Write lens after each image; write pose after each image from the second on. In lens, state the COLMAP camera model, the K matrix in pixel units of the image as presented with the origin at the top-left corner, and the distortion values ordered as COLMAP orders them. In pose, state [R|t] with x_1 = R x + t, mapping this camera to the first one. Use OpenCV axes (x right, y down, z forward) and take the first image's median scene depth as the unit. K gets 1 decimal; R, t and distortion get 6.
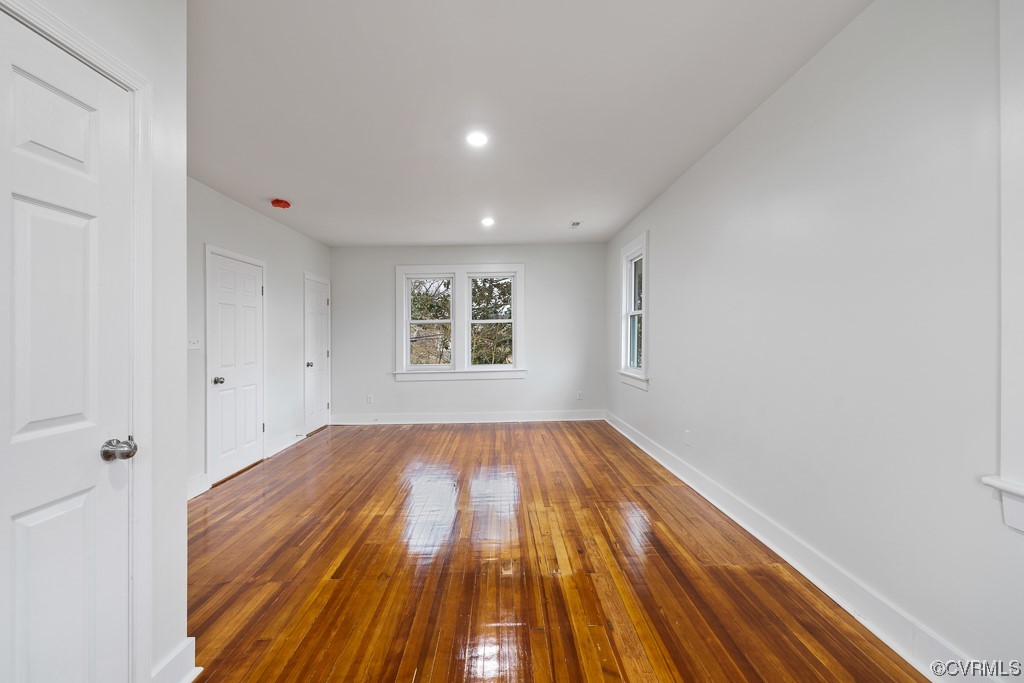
lens RADIAL K [[432.2, 0, 510.6], [0, 432.2, 339.6], [0, 0, 1]] dist [0.014227, -0.000296]
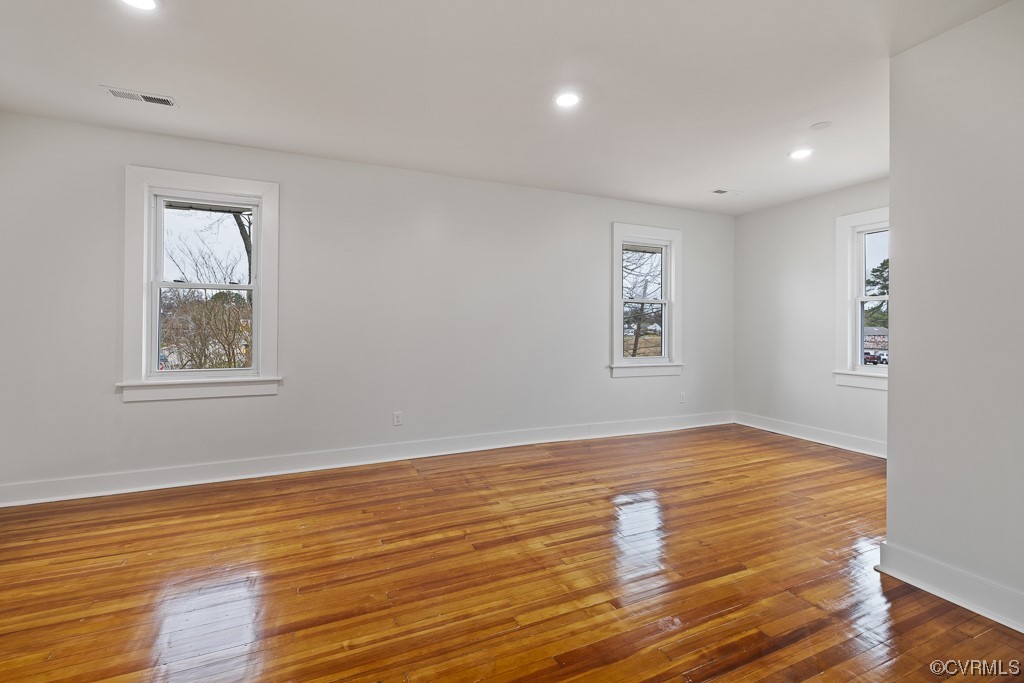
lens RADIAL K [[432.2, 0, 511.4], [0, 432.2, 323.4], [0, 0, 1]] dist [0.014227, -0.000296]
pose [[-0.375881, 0.008434, 0.926630, -0.937891], [0.002846, 0.999964, -0.007947, 0.001471], [-0.926664, -0.000350, -0.375891, 1.547126]]
